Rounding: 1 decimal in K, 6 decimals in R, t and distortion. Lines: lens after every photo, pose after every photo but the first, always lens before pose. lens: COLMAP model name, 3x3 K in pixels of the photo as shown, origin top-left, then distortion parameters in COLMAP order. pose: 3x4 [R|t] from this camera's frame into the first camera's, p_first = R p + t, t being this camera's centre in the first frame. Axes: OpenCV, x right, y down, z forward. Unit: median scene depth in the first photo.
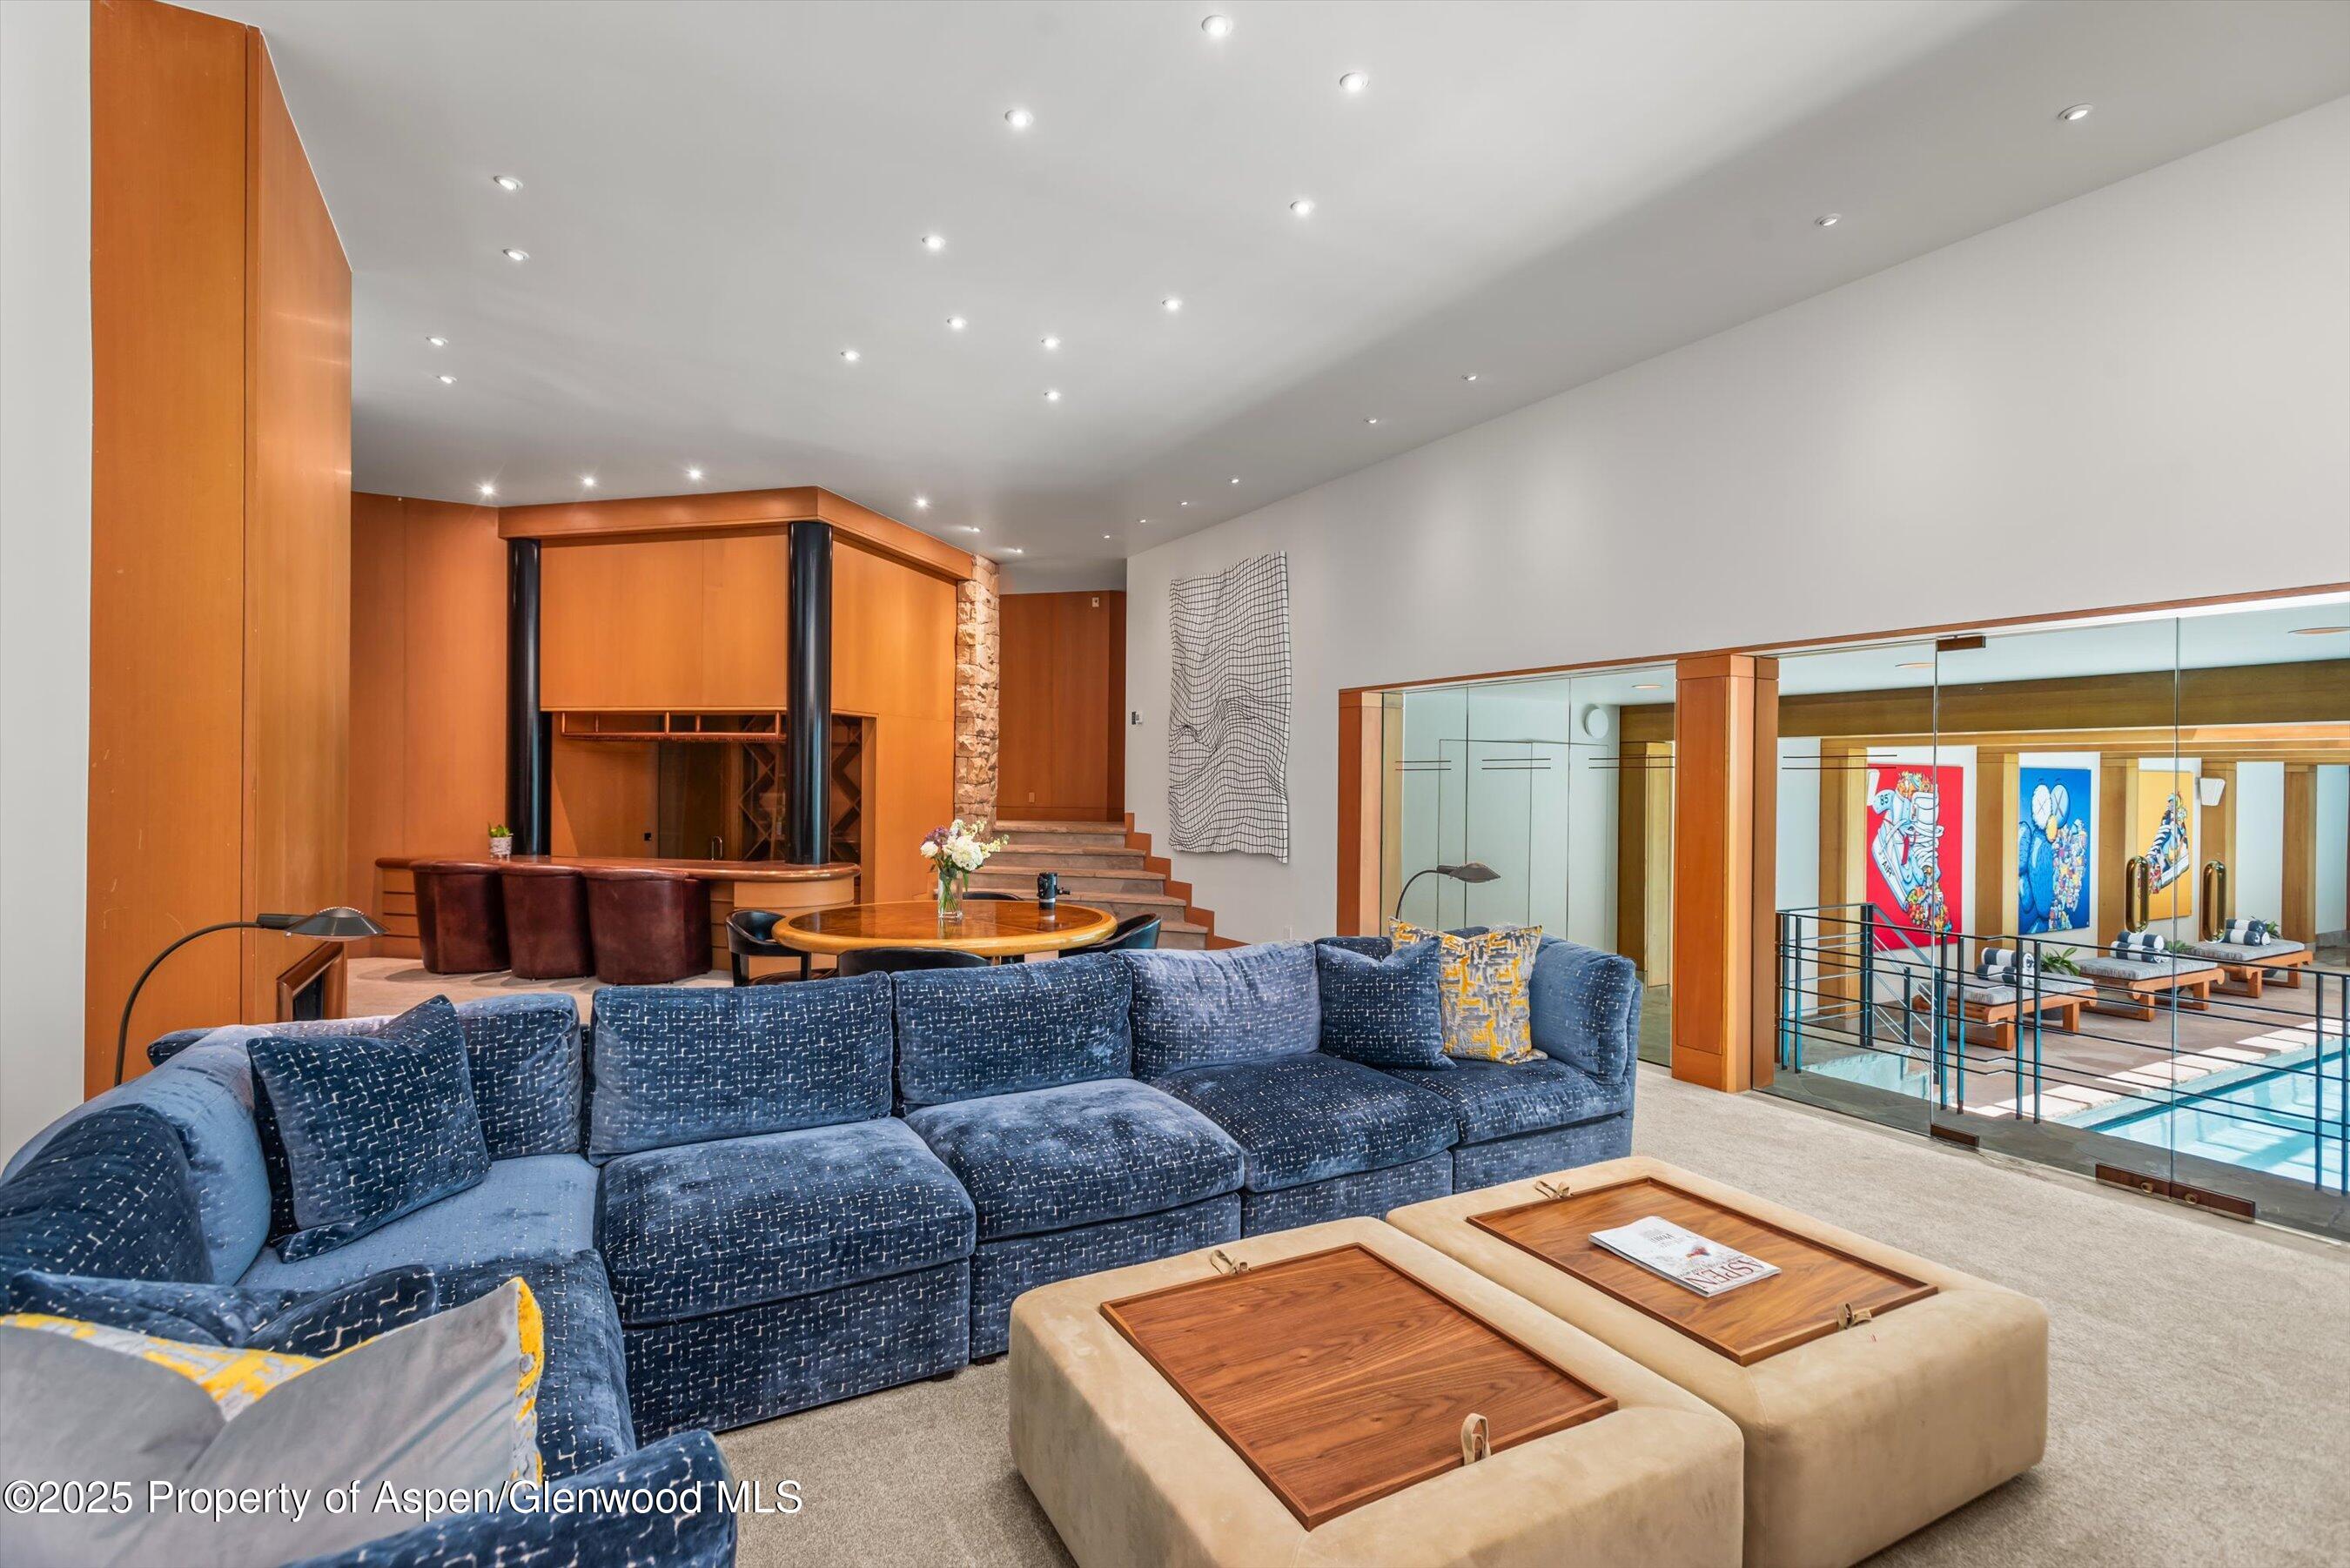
lens RADIAL K [[1106.3, 0, 1188.4], [0, 1106.3, 787.0], [0, 0, 1]] dist [0.003190, -0.000219]
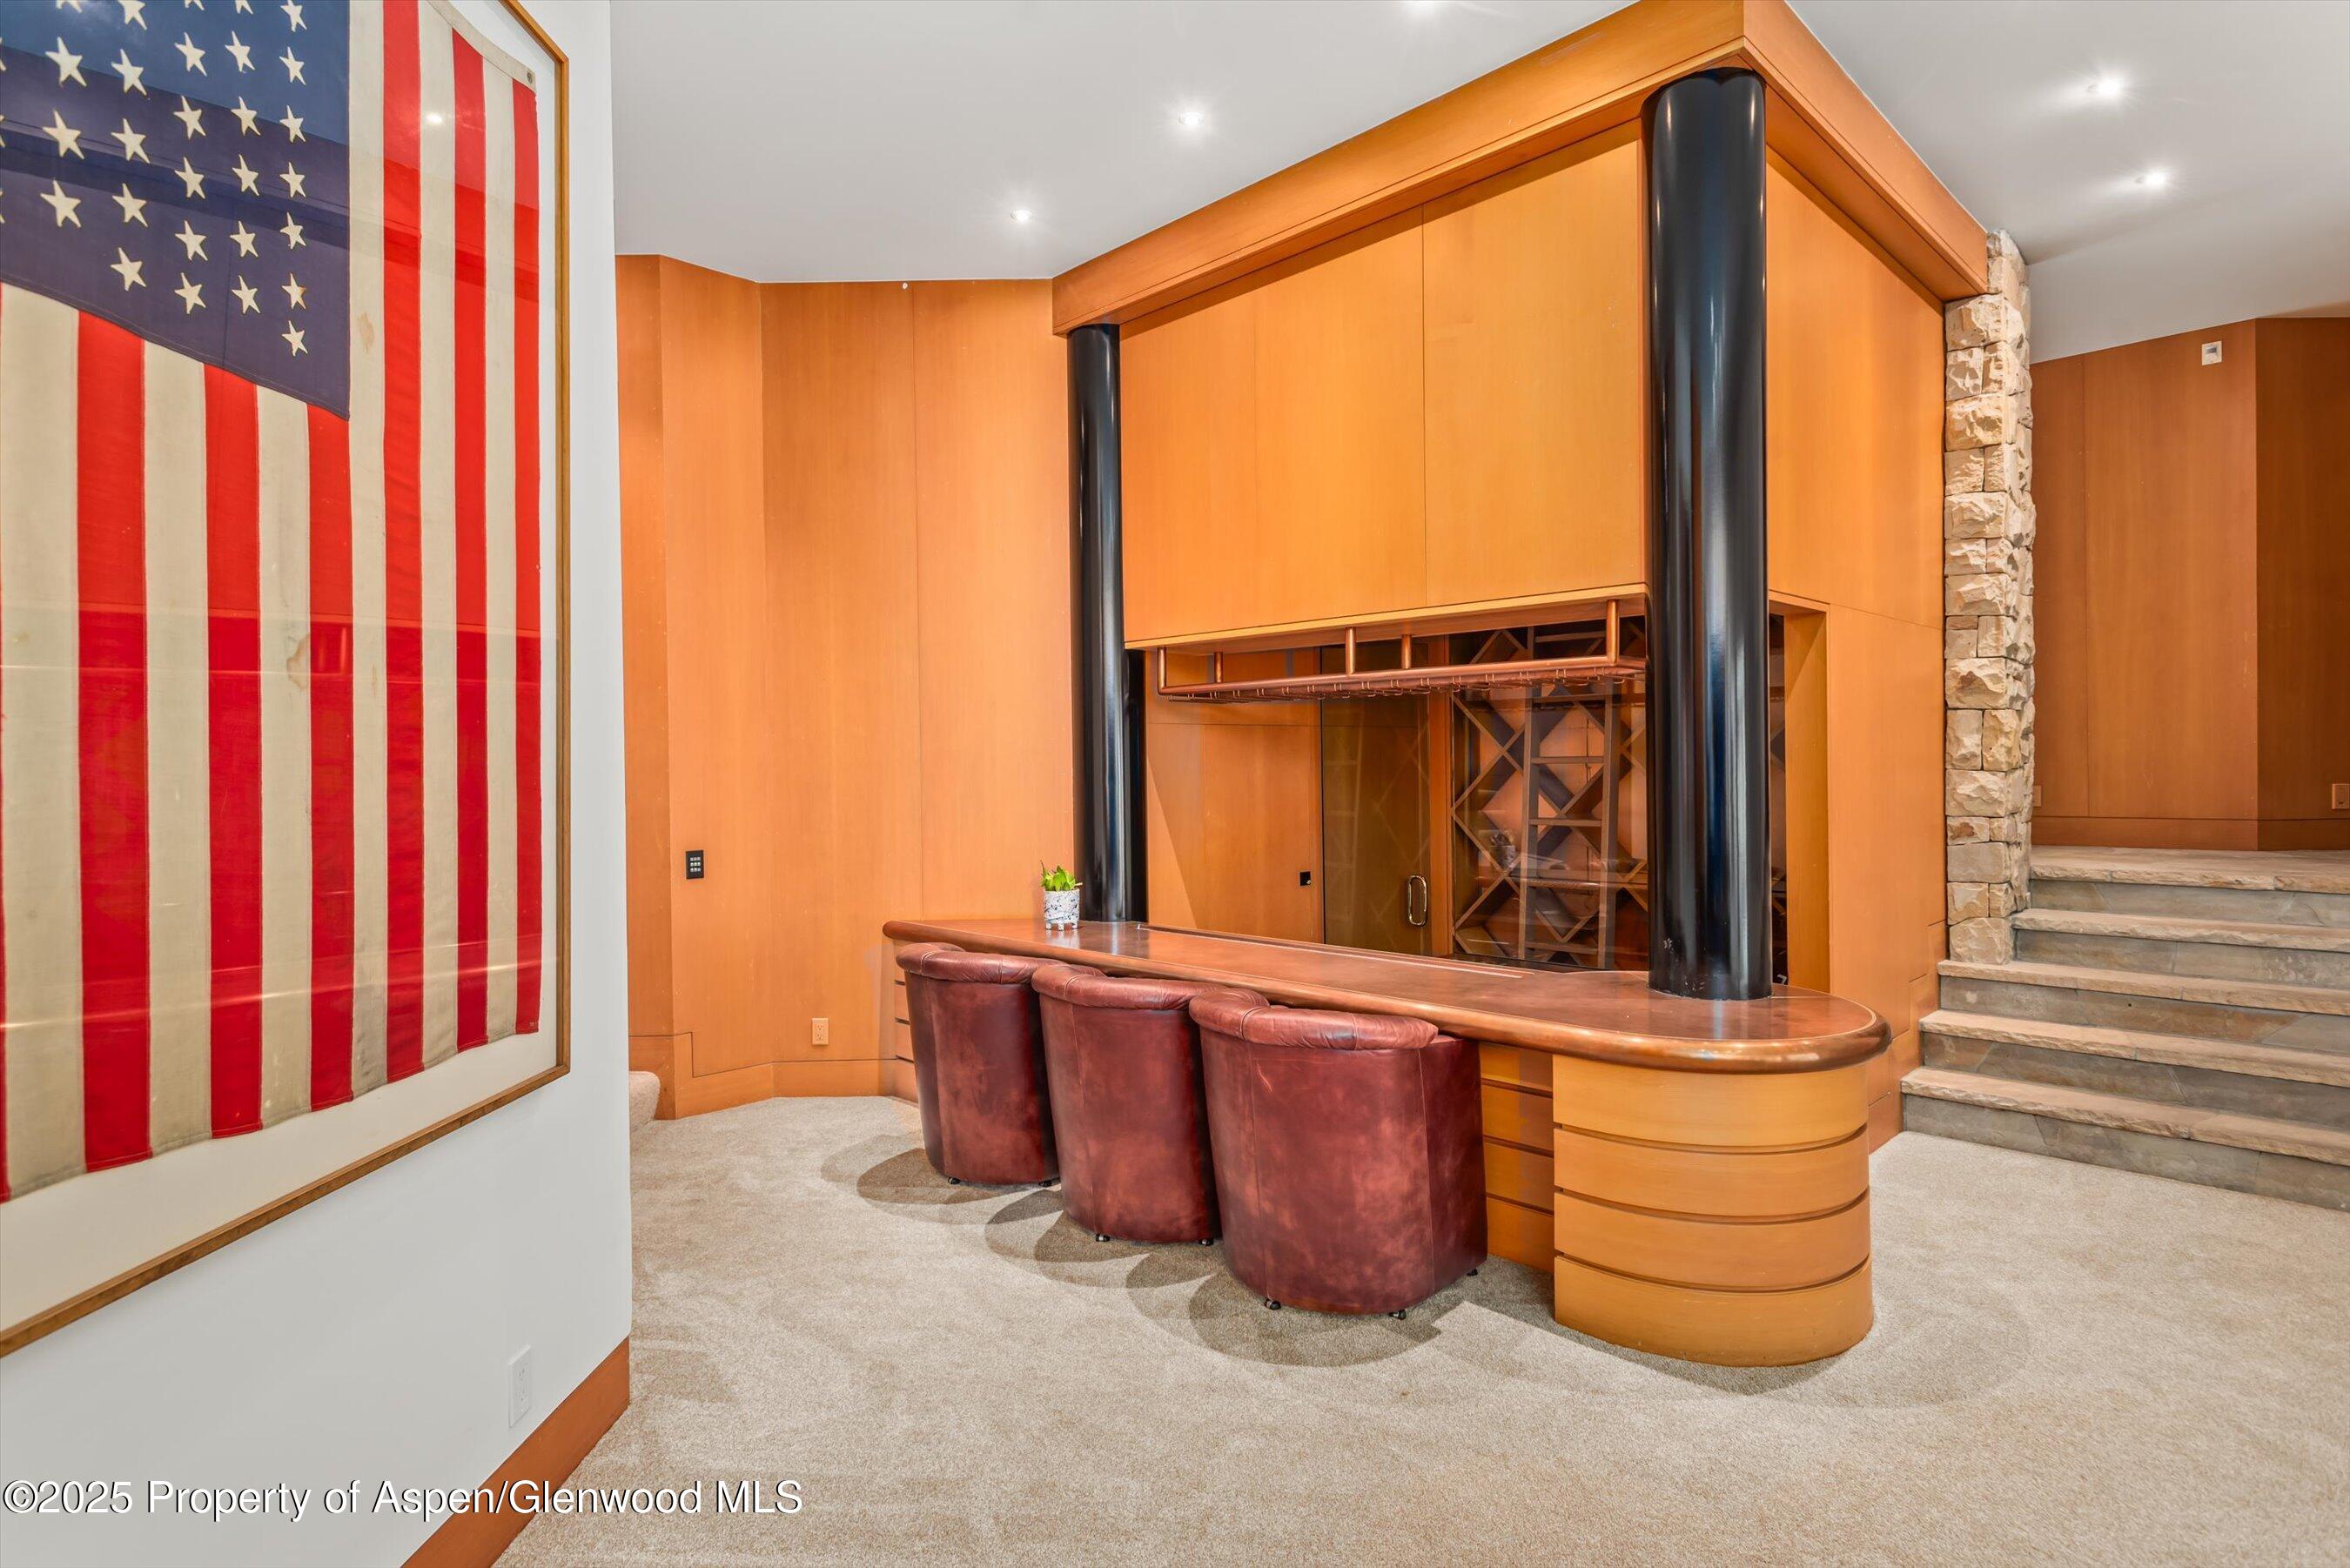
lens RADIAL K [[1106.3, 0, 1188.4], [0, 1106.3, 787.0], [0, 0, 1]] dist [0.003190, -0.000219]
pose [[0.866777, -0.007977, -0.498631, -0.305582], [0.017943, 0.999723, 0.015199, -0.010547], [0.498372, -0.022121, 0.866681, 0.574693]]
